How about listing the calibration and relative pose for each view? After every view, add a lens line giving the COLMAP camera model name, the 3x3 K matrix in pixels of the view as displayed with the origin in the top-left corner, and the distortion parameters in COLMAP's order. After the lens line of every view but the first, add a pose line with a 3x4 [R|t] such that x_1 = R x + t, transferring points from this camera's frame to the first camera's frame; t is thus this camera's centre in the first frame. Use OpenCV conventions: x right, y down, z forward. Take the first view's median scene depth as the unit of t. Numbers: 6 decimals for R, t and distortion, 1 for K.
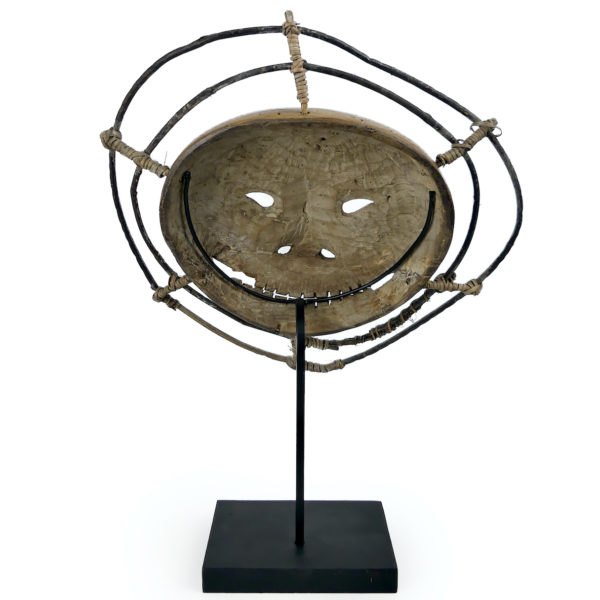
lens RADIAL K [[804.6, 0, 301.9], [0, 804.6, 263.1], [0, 0, 1]] dist [0.000617, 0.012896]
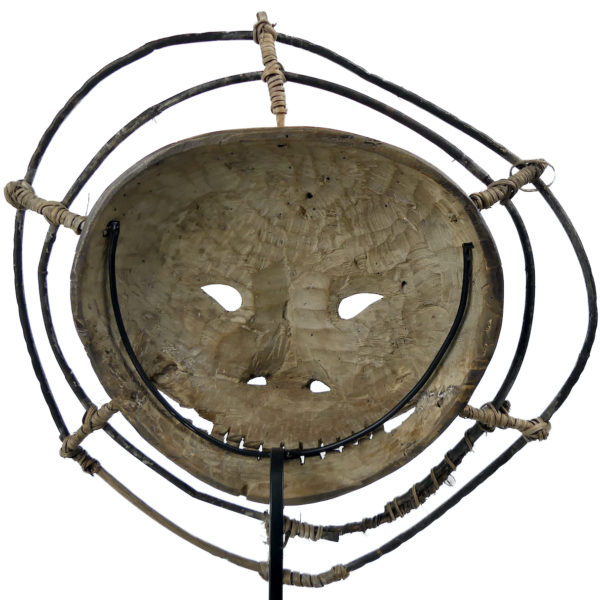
lens RADIAL K [[771.2, 0, 299.7], [0, 771.2, 287.1], [0, 0, 1]] dist [-0.013855, -0.005689]
pose [[0.999974, -0.003080, -0.006569, 0.020874], [-0.000133, 0.897478, -0.441059, 0.215584], [0.007254, 0.441049, 0.897454, 0.387098]]
